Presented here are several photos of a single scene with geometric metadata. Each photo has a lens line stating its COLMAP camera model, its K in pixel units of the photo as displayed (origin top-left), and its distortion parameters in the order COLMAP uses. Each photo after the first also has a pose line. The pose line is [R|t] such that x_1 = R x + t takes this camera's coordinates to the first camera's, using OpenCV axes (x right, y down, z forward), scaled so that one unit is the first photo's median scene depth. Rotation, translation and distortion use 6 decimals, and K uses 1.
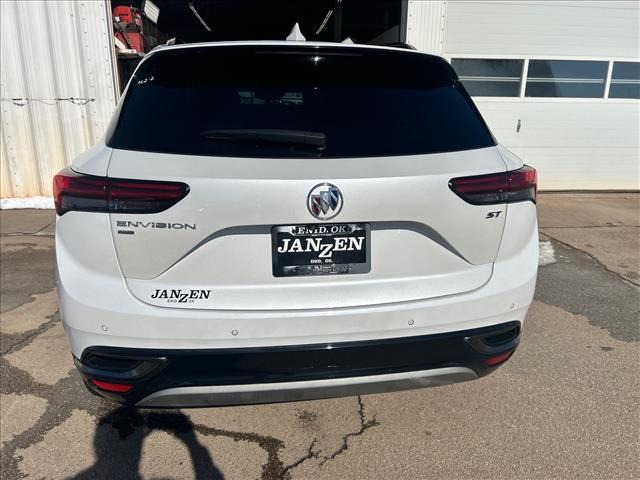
lens RADIAL K [[488.7, 0, 321.7], [0, 488.7, 239.6], [0, 0, 1]] dist [-0.003721, -0.001001]
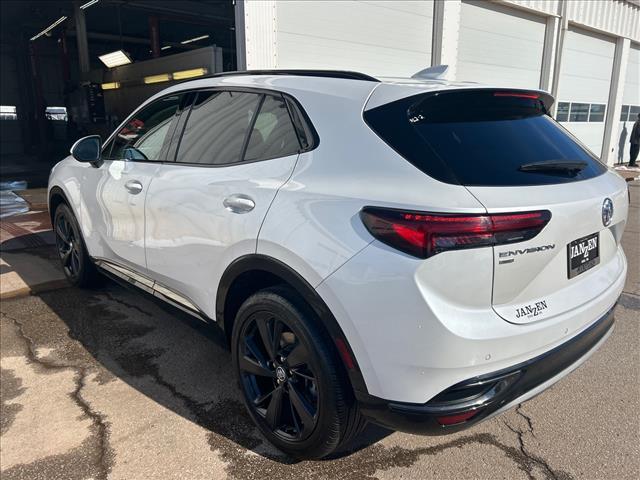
lens RADIAL K [[488.7, 0, 321.2], [0, 488.7, 240.4], [0, 0, 1]] dist [-0.003721, -0.001001]
pose [[0.842952, -0.142649, 0.518732, -1.256476], [0.160526, 0.986975, 0.010554, -0.133706], [-0.513481, 0.074373, 0.854872, 0.279277]]
